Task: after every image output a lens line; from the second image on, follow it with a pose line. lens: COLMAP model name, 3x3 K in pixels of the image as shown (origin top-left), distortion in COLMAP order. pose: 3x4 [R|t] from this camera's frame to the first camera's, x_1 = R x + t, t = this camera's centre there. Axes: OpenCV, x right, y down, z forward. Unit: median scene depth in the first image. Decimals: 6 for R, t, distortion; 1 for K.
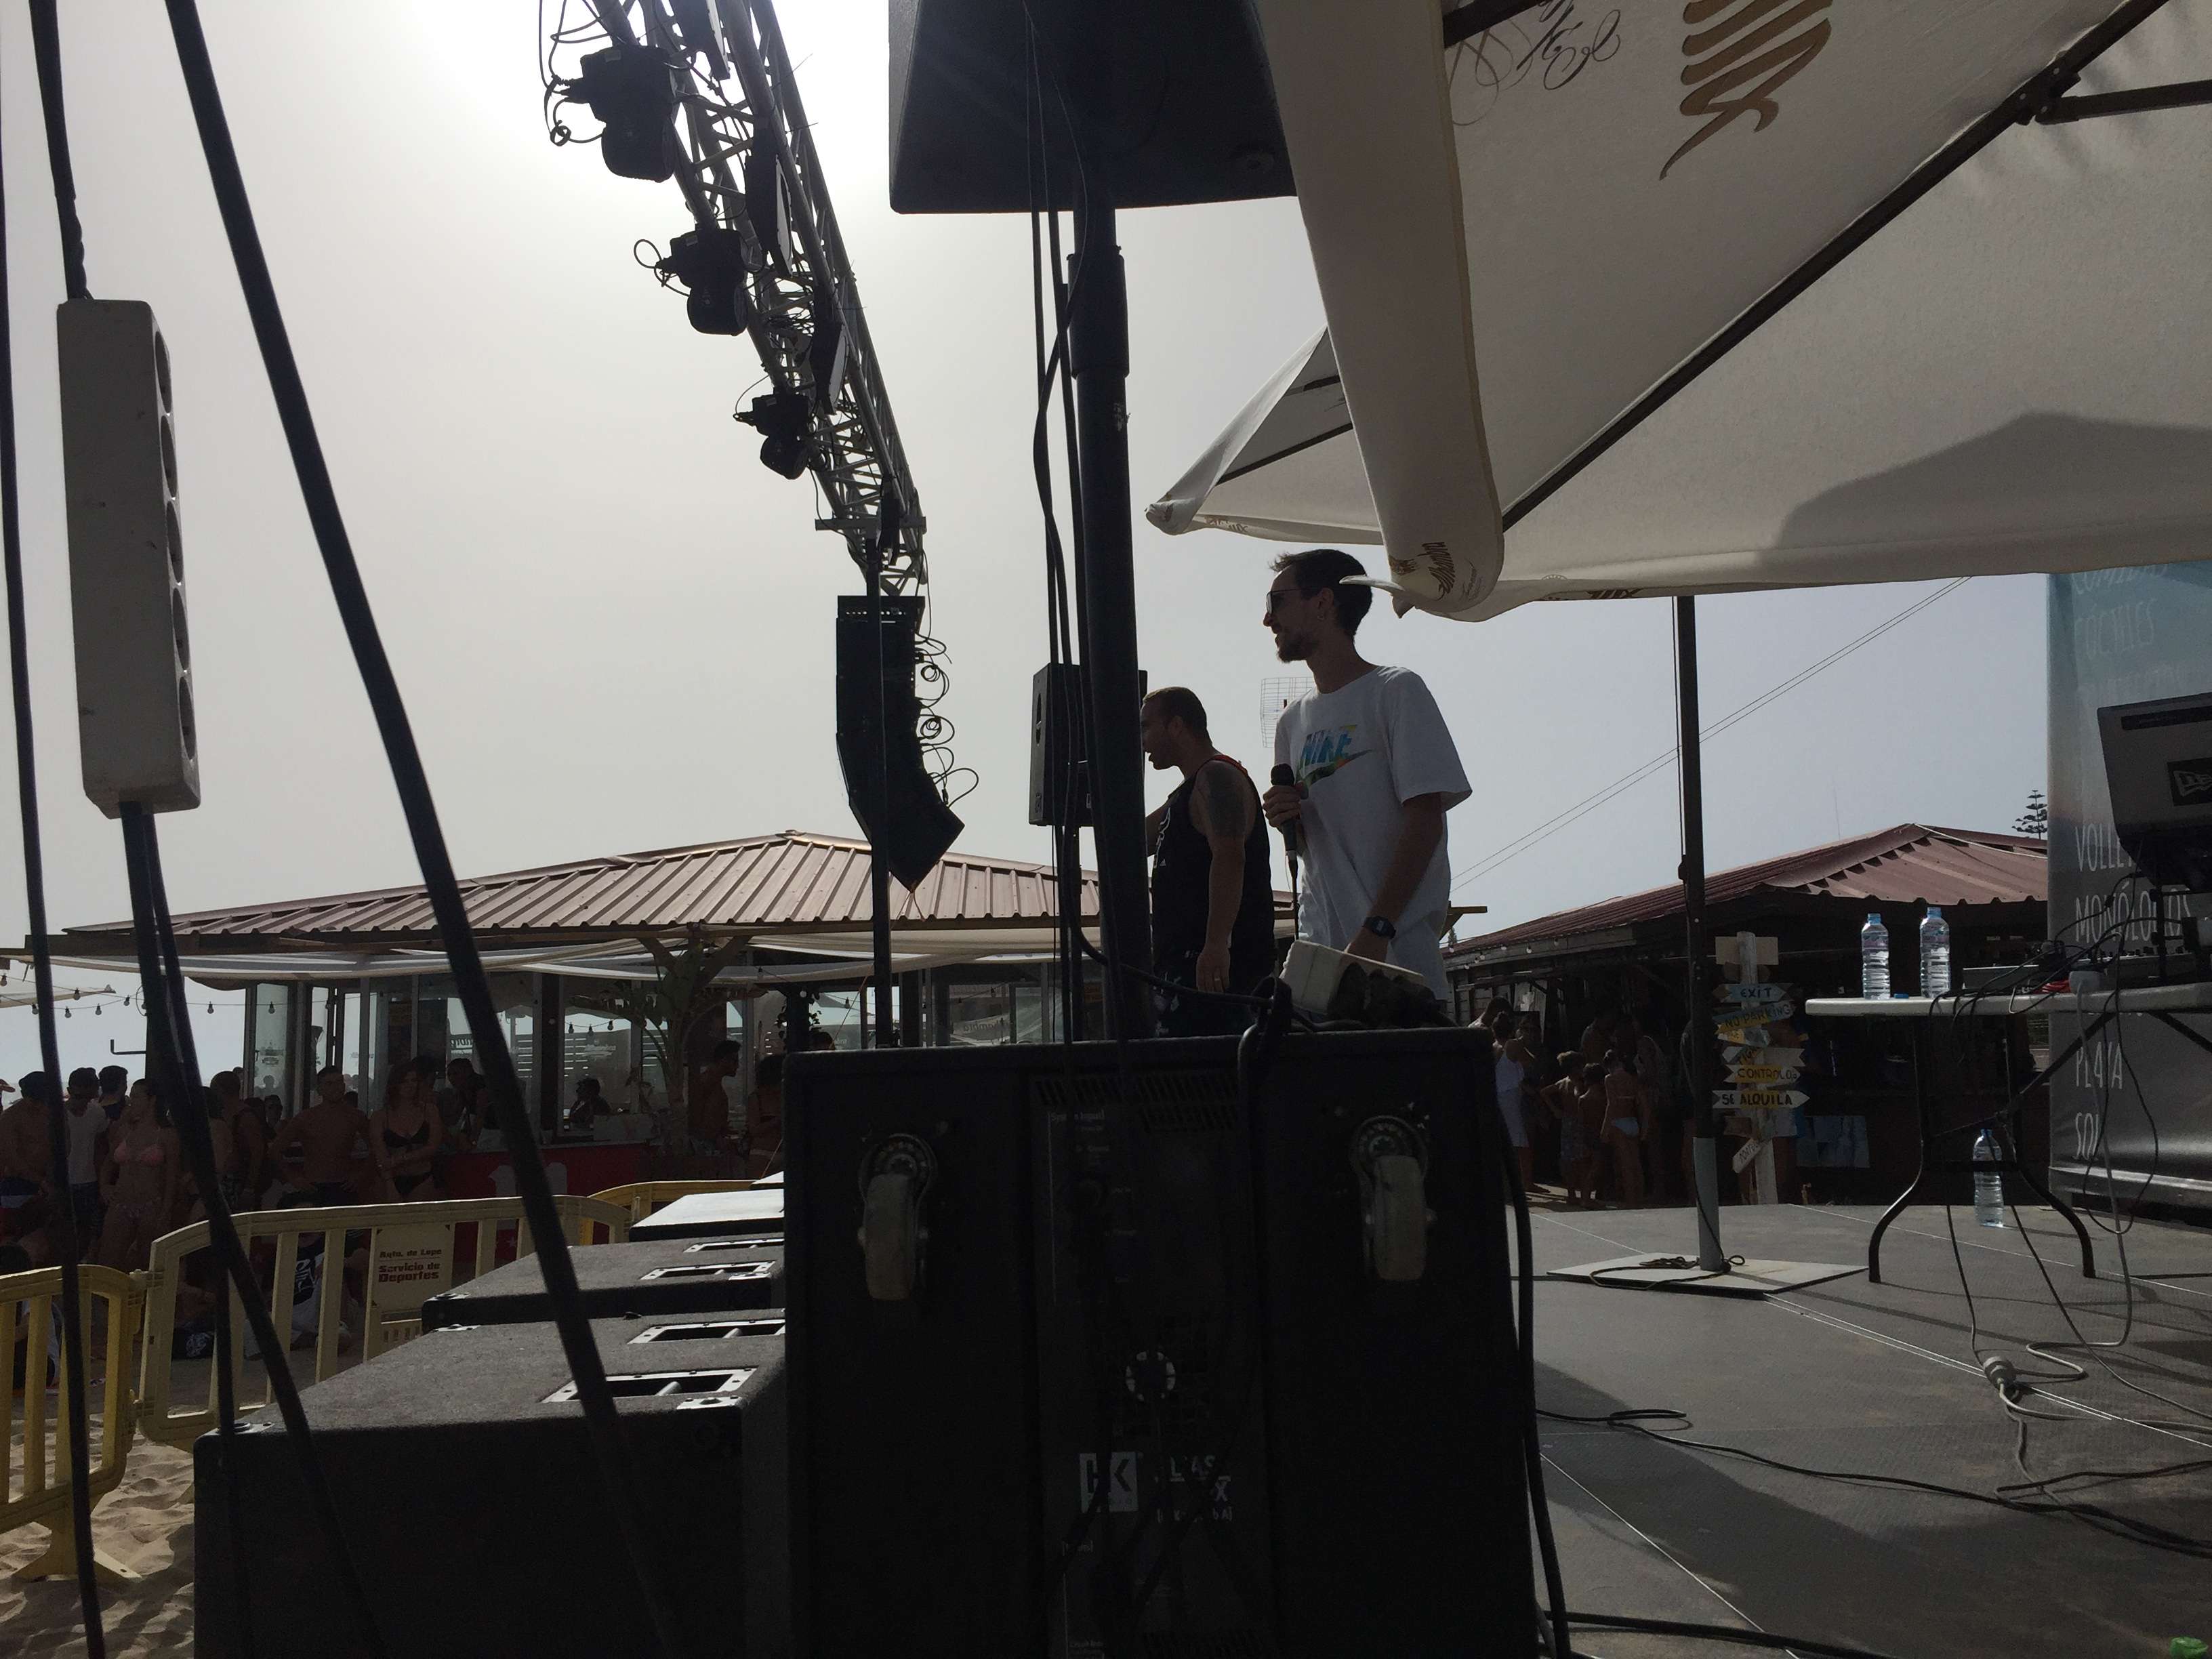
lens RADIAL K [[1854.7, 0, 1087.8], [0, 1854.7, 829.3], [0, 0, 1]] dist [0.066692, -0.059227]
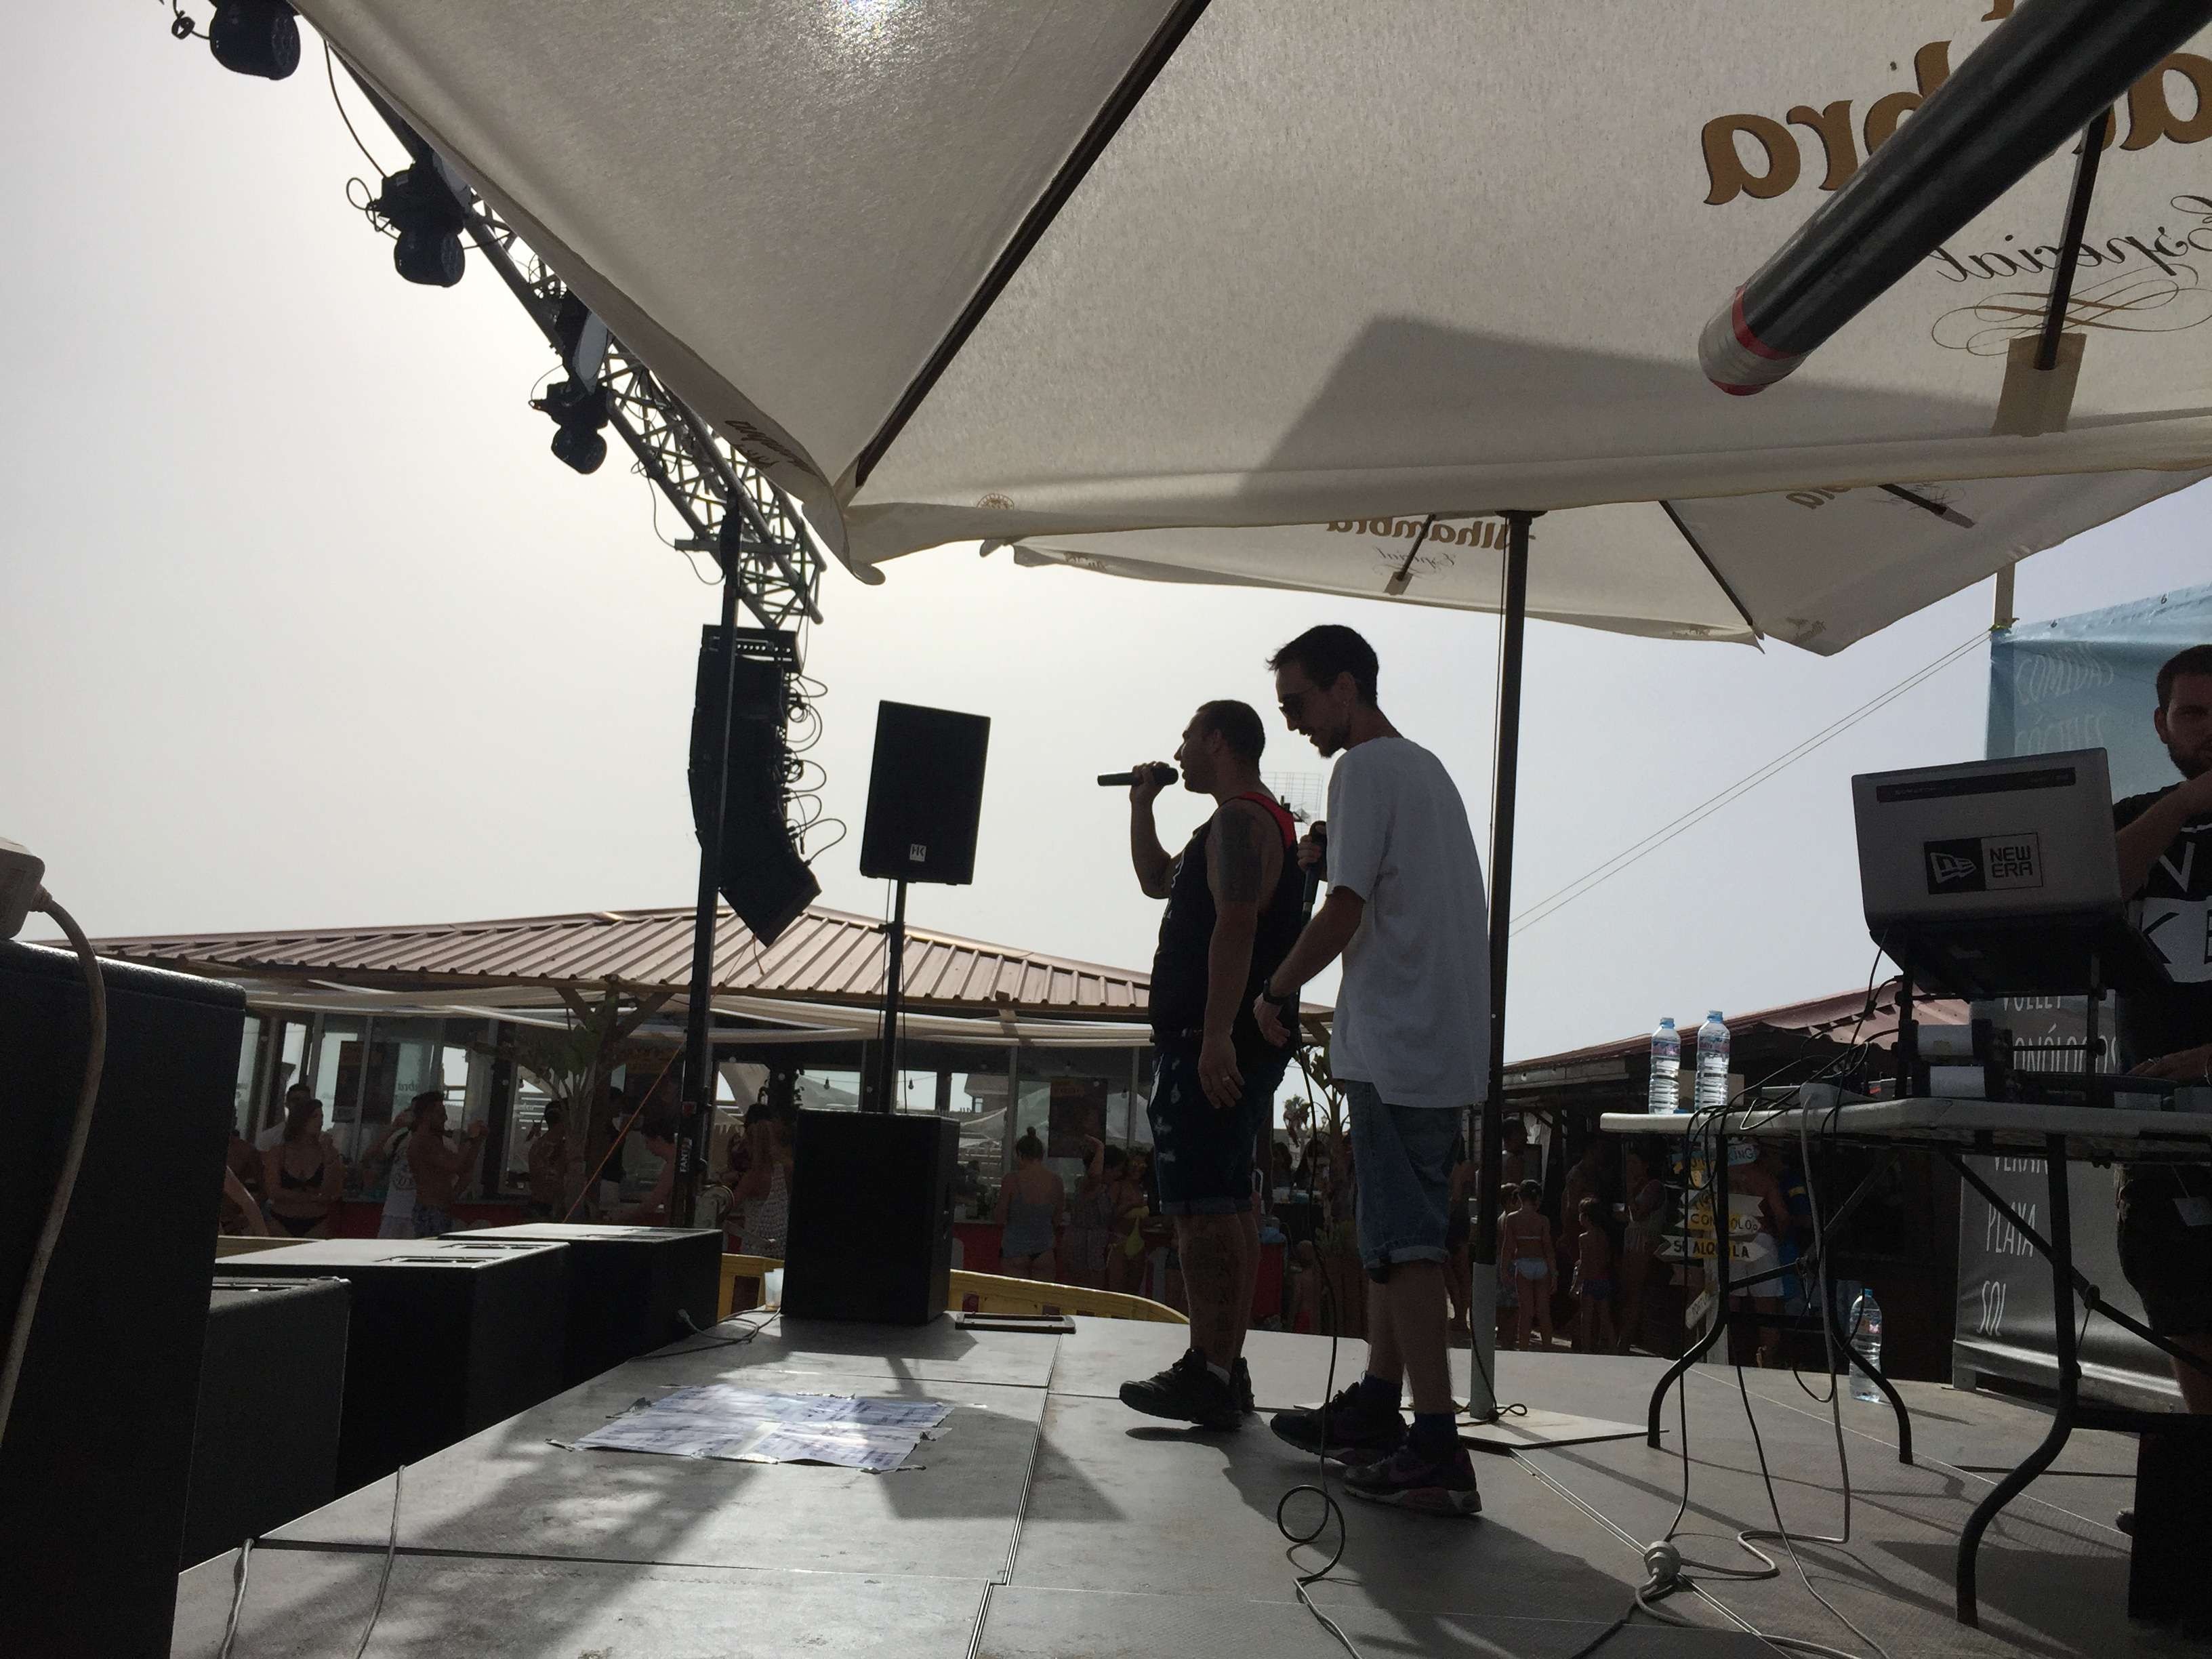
lens RADIAL K [[1854.7, 0, 1117.6], [0, 1854.7, 844.2], [0, 0, 1]] dist [0.066692, -0.059227]
pose [[0.996431, 0.071285, -0.045198, 0.123962], [-0.073507, 0.996062, -0.049579, 0.016582], [0.041485, 0.052724, 0.997747, 0.073774]]
